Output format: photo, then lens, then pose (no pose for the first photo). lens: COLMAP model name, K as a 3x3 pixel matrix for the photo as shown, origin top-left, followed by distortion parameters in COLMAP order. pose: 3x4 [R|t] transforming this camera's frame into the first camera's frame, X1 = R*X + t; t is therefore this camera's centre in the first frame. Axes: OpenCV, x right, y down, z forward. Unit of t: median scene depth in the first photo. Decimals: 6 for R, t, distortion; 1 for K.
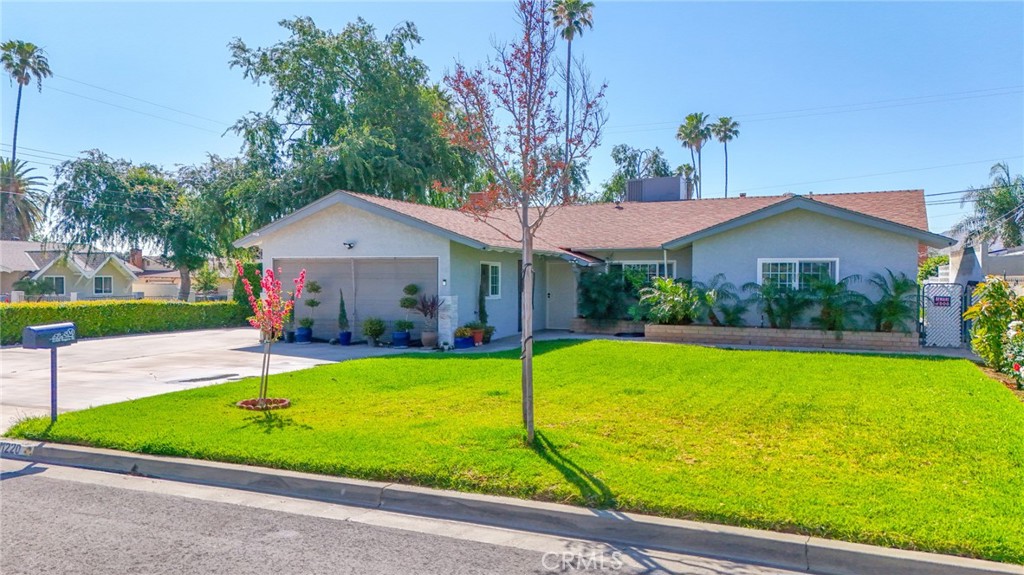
lens RADIAL K [[755.6, 0, 509.1], [0, 755.6, 285.3], [0, 0, 1]] dist [0.075593, -0.063733]
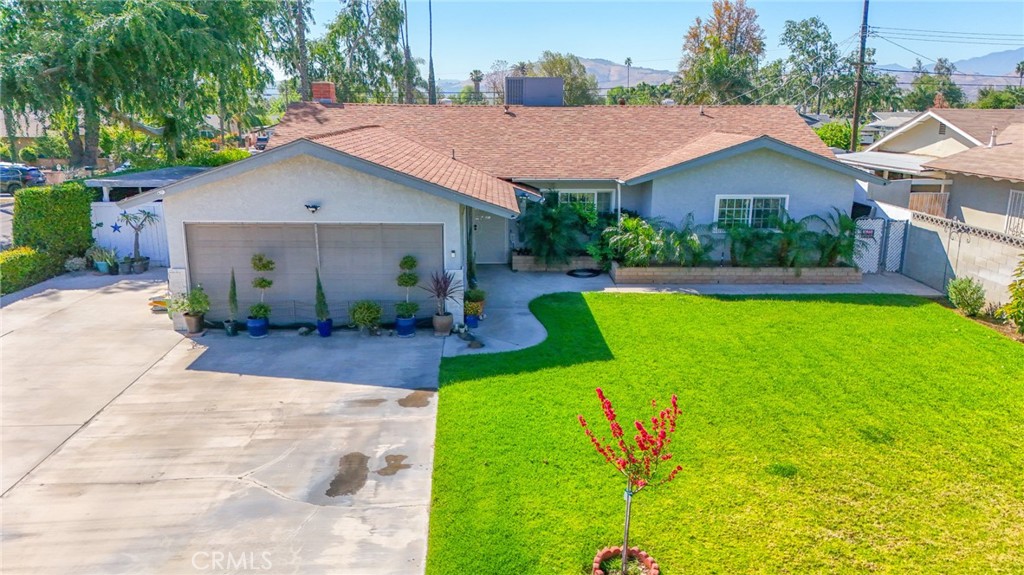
lens RADIAL K [[755.6, 0, 511.7], [0, 755.6, 287.2], [0, 0, 1]] dist [0.075593, -0.063733]
pose [[0.898901, -0.101951, 0.426125, -0.362170], [0.001837, 0.973420, 0.229018, -0.148955], [-0.438148, -0.205082, 0.875196, 0.214288]]
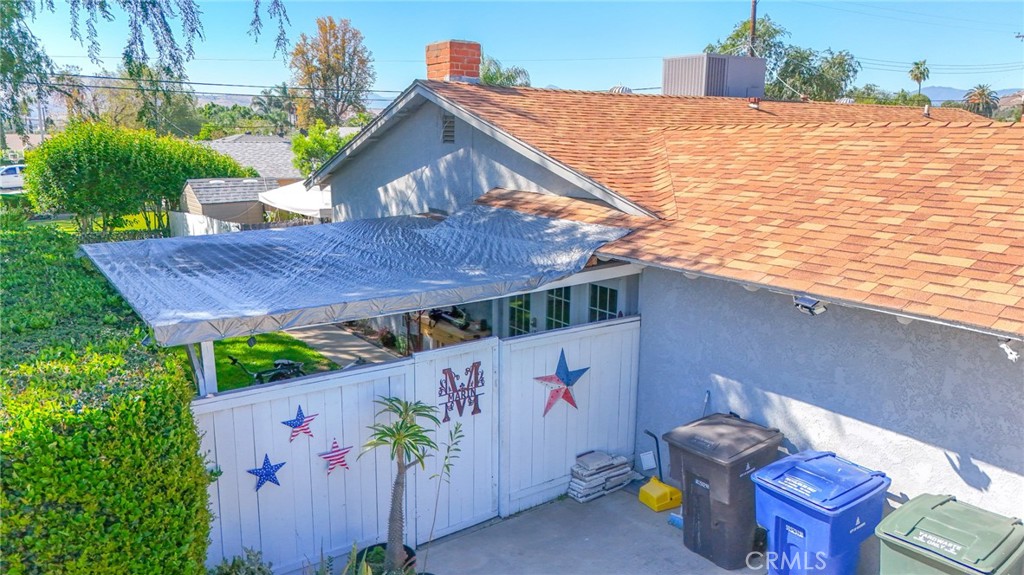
lens RADIAL K [[755.6, 0, 511.6], [0, 755.6, 280.1], [0, 0, 1]] dist [0.075593, -0.063733]
pose [[0.497867, -0.163496, 0.851703, -0.599134], [-0.001270, 0.981930, 0.189238, -0.119154], [-0.867252, -0.095297, 0.488663, 1.204524]]
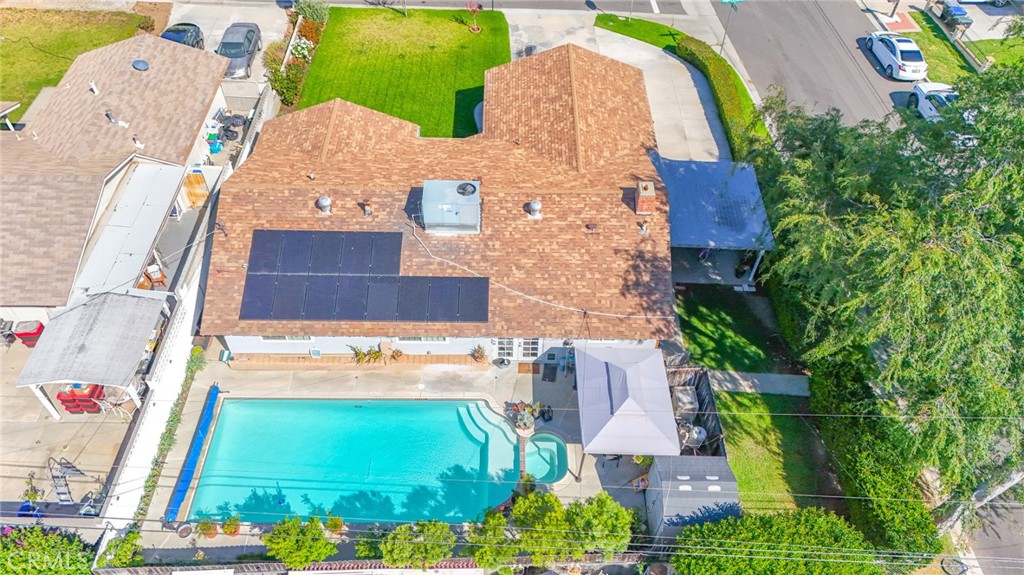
lens RADIAL K [[755.6, 0, 503.9], [0, 755.6, 280.0], [0, 0, 1]] dist [0.075593, -0.063733]
pose [[-0.911659, 0.293077, -0.288068, 0.635865], [-0.019055, 0.670085, 0.742040, -1.110668], [0.410505, 0.681977, -0.605304, 2.420554]]
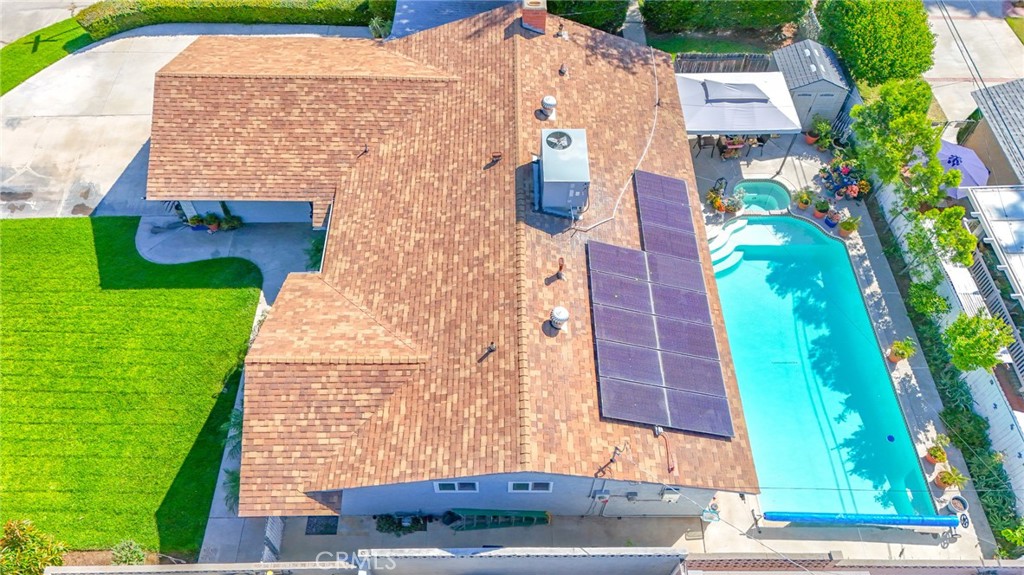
lens RADIAL K [[755.6, 0, 511.2], [0, 755.6, 287.9], [0, 0, 1]] dist [0.075593, -0.063733]
pose [[0.423127, 0.740202, -0.522556, 0.930482], [-0.021903, 0.584915, 0.810799, -0.936128], [0.905805, -0.331626, 0.263706, 1.043413]]
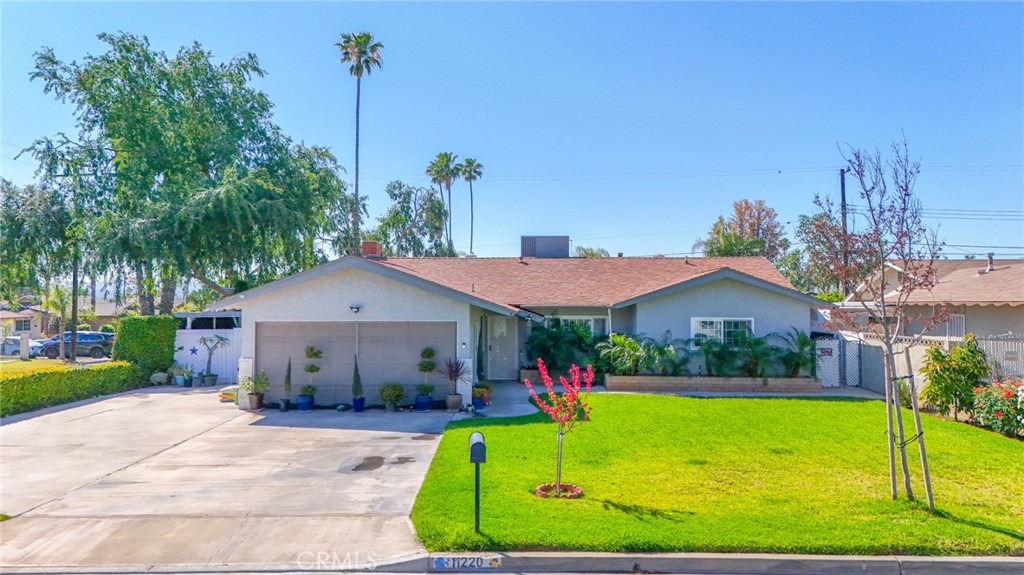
lens RADIAL K [[755.6, 0, 511.0], [0, 755.6, 284.7], [0, 0, 1]] dist [0.075593, -0.063733]
pose [[0.921641, 0.006745, 0.387985, -0.402474], [0.005411, 0.999528, -0.030232, -0.052708], [-0.388006, 0.029963, 0.921170, 0.009169]]
